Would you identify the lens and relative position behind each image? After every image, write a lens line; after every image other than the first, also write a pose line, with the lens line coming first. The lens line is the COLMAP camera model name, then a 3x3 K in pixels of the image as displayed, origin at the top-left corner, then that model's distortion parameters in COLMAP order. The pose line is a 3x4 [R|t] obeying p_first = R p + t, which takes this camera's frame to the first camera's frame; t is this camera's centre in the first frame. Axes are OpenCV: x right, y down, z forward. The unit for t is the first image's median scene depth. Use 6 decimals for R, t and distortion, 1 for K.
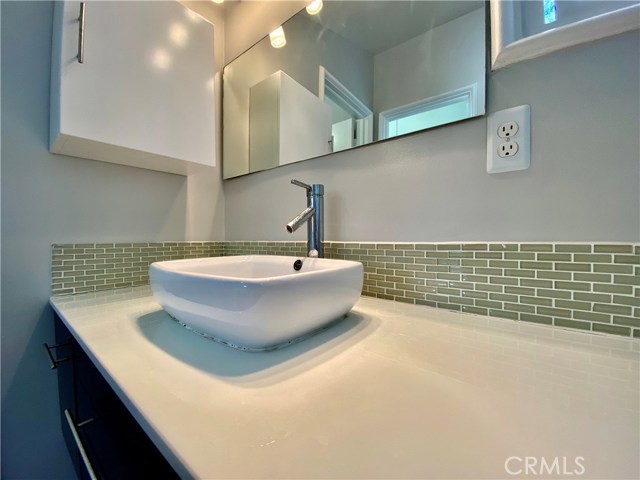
lens RADIAL K [[257.5, 0, 319.3], [0, 257.5, 244.6], [0, 0, 1]] dist [-0.016665, -0.002234]
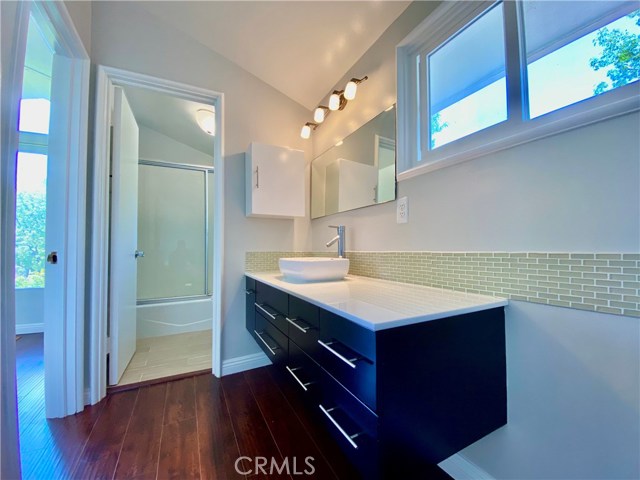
lens RADIAL K [[257.5, 0, 318.1], [0, 257.5, 241.7], [0, 0, 1]] dist [-0.016665, -0.002234]
pose [[0.910689, -0.013580, -0.412869, 0.679427], [-0.006317, 0.998885, -0.046790, 0.011684], [0.413044, 0.045220, 0.909588, -1.061775]]
